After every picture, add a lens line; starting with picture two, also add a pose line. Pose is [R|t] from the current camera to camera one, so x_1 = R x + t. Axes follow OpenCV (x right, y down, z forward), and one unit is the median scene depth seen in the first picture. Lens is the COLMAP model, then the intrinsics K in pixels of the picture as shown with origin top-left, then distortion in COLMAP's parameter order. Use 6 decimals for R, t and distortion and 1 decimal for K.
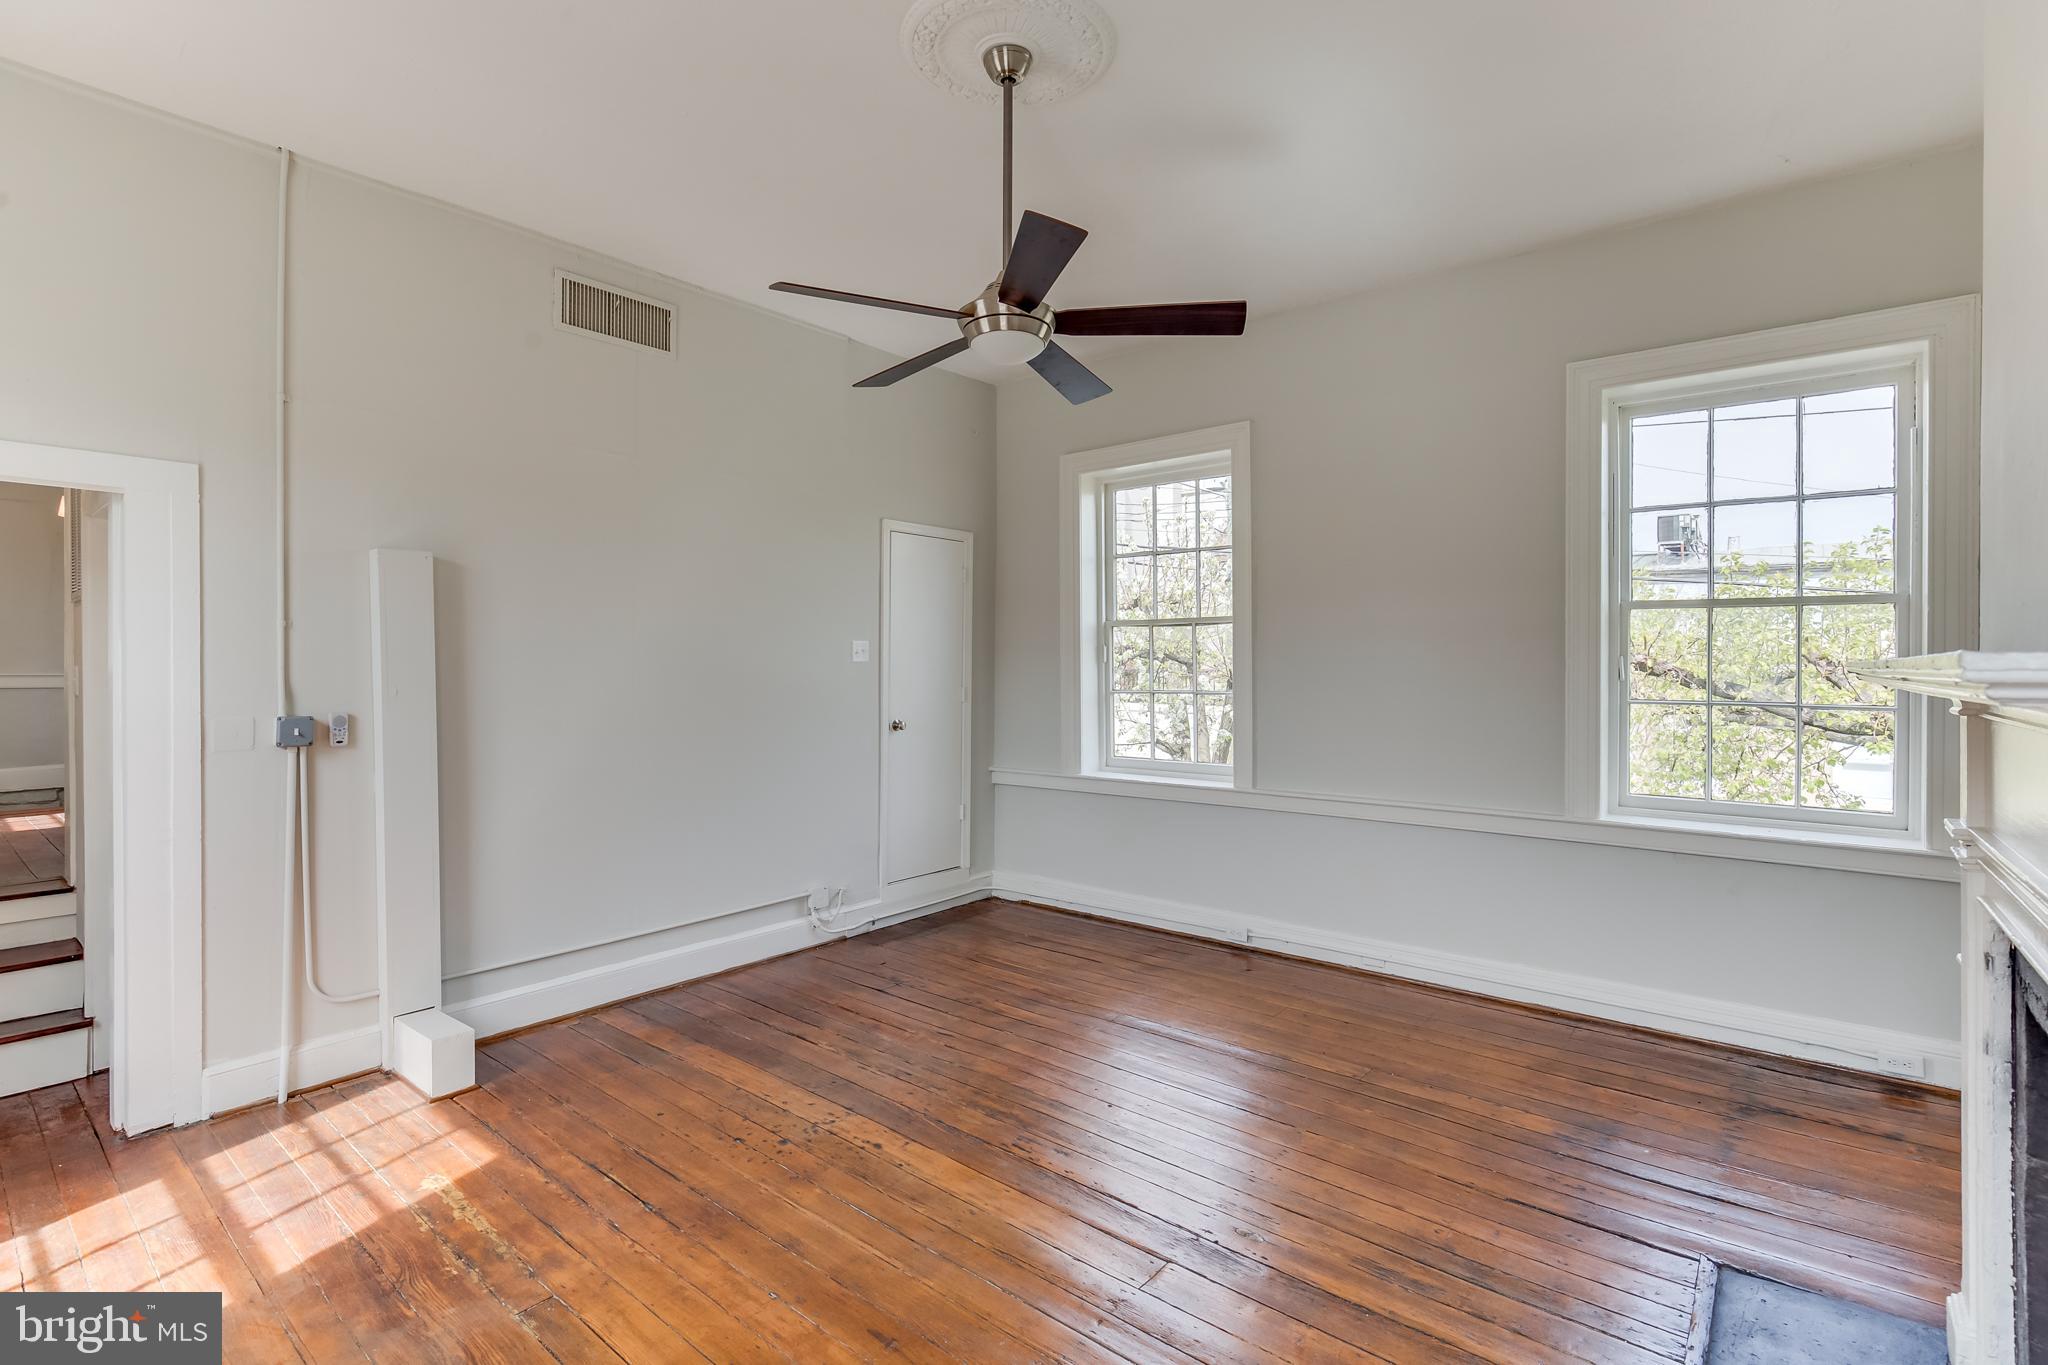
lens RADIAL K [[946.9, 0, 1026.8], [0, 946.9, 671.4], [0, 0, 1]] dist [-0.001595, -0.000063]
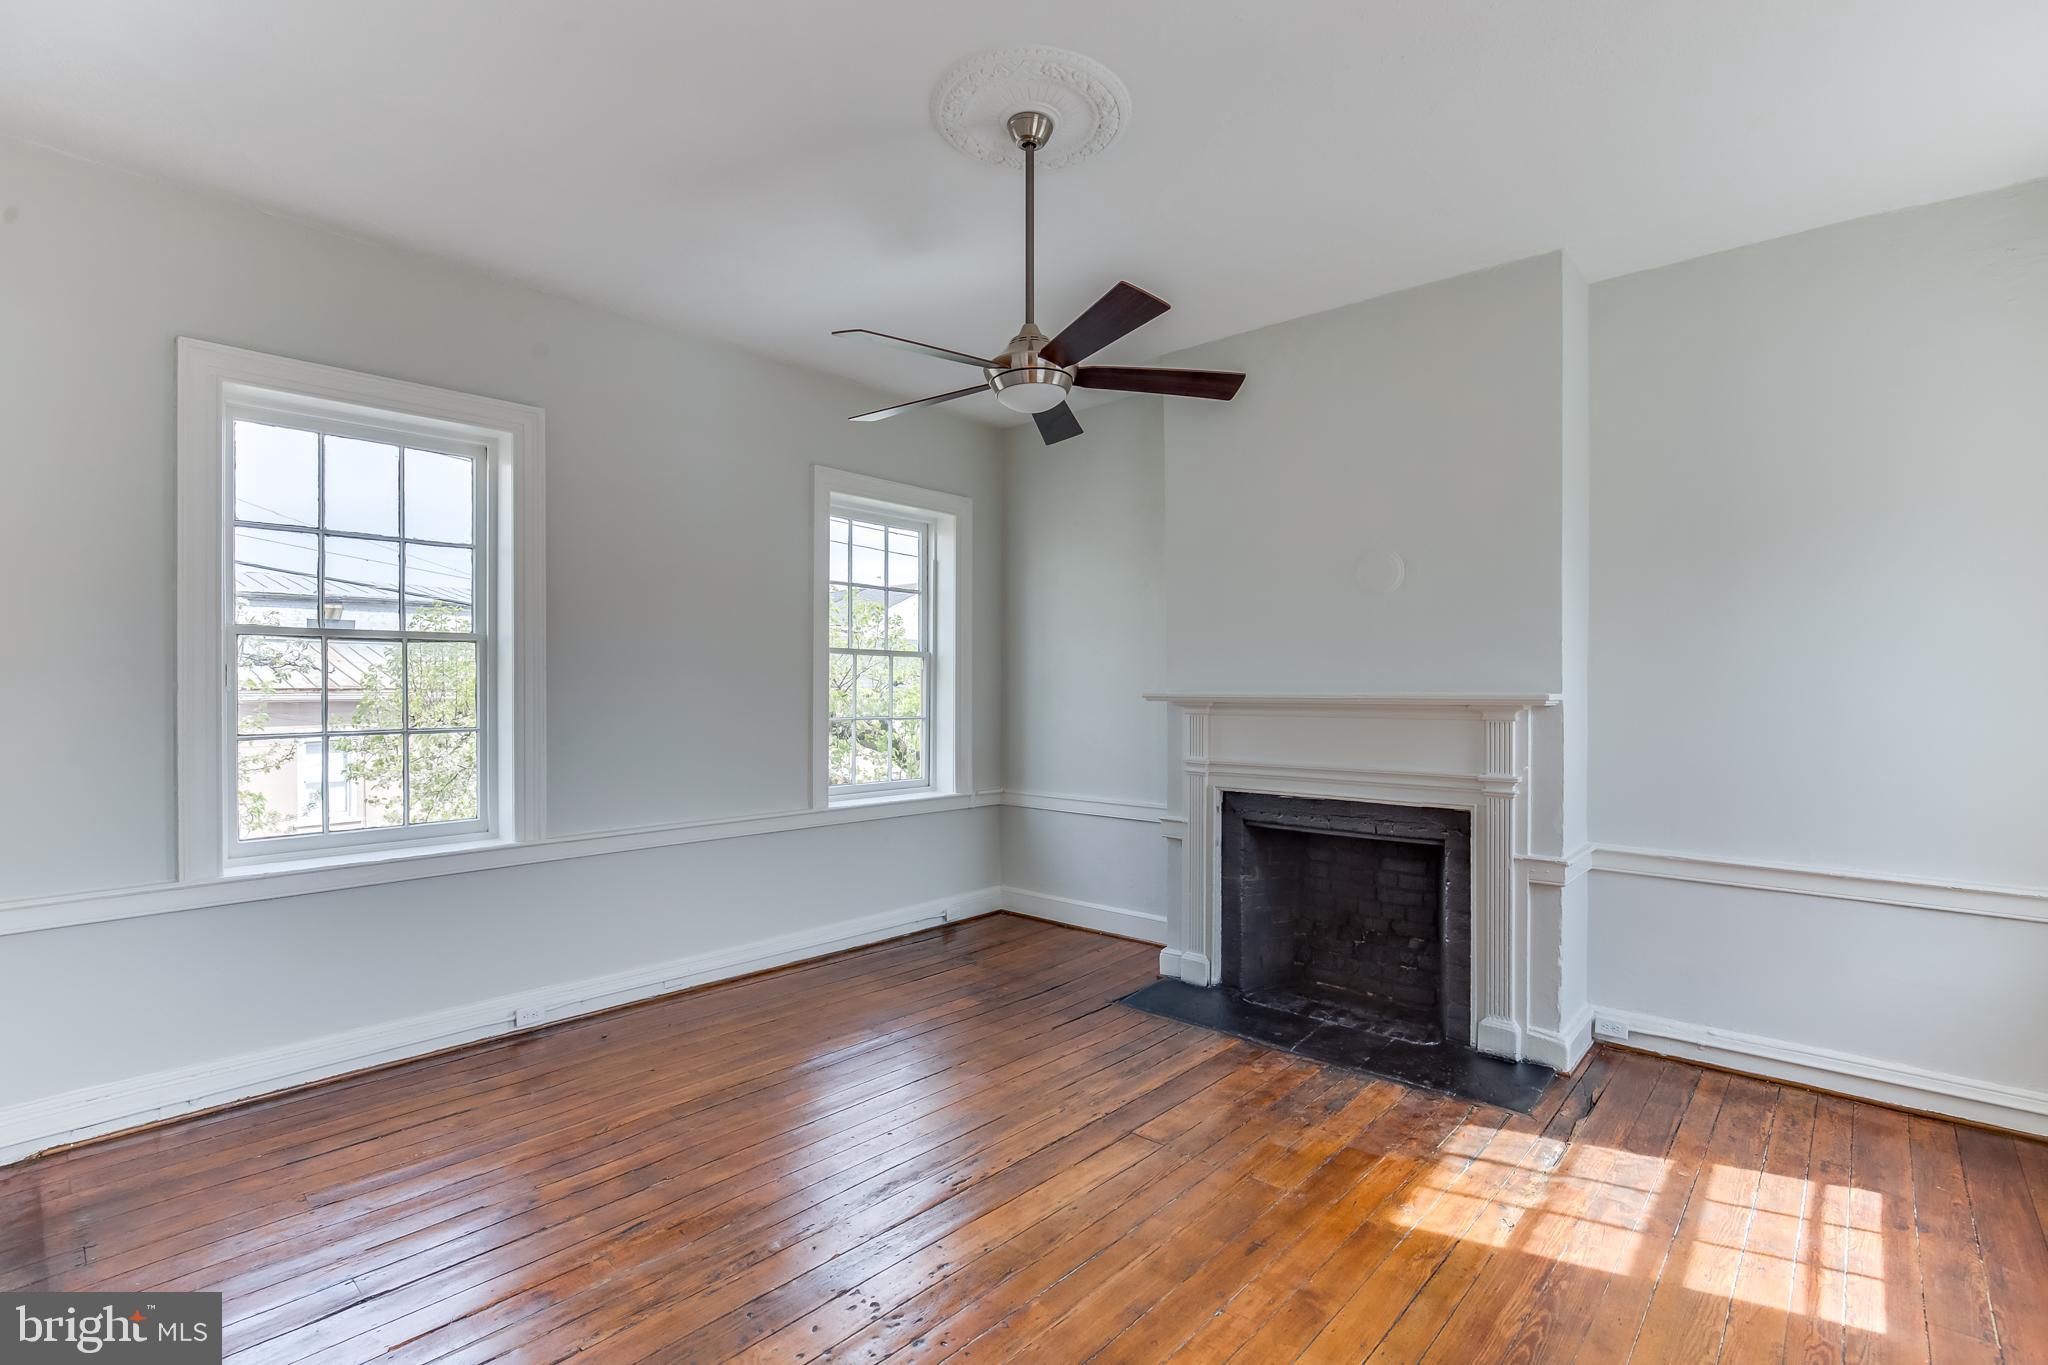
lens RADIAL K [[987.2, 0, 978.0], [0, 987.2, 691.0], [0, 0, 1]] dist [0.001989, 0.000196]
pose [[0.060563, -0.002330, 0.998162, -0.840936], [0.008007, 0.999966, 0.001849, -0.011083], [-0.998132, 0.007881, 0.060580, 0.740633]]
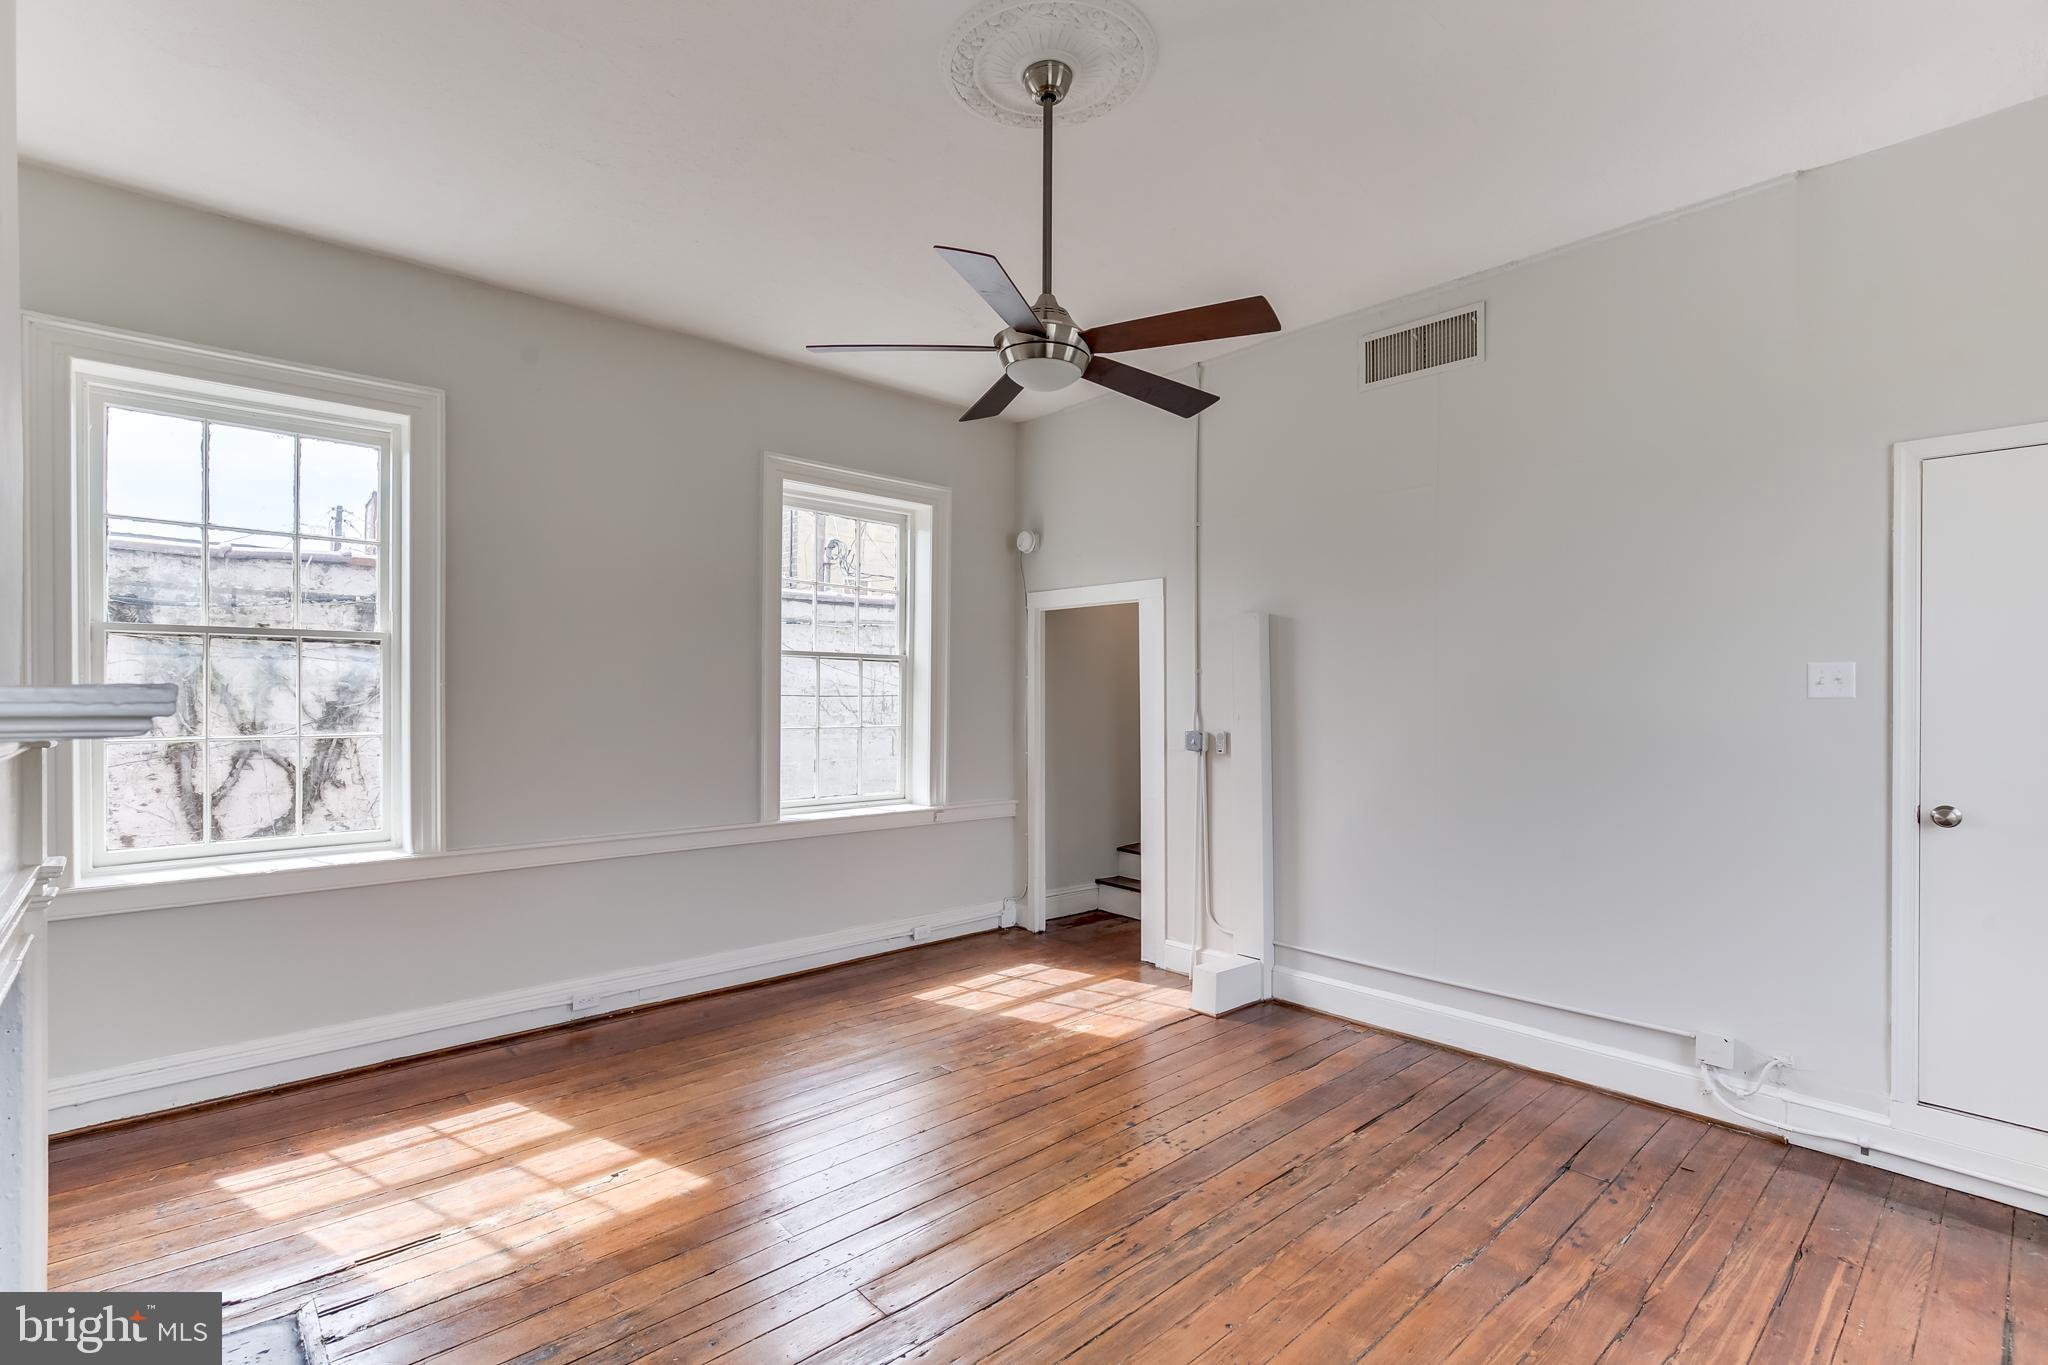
lens RADIAL K [[944.2, 0, 976.2], [0, 944.2, 700.8], [0, 0, 1]] dist [-0.002010, -0.000171]
pose [[-0.164020, 0.007183, -0.986431, 0.715854], [-0.010941, 0.999899, 0.009100, -0.010954], [0.986396, 0.012286, -0.163924, 0.815247]]
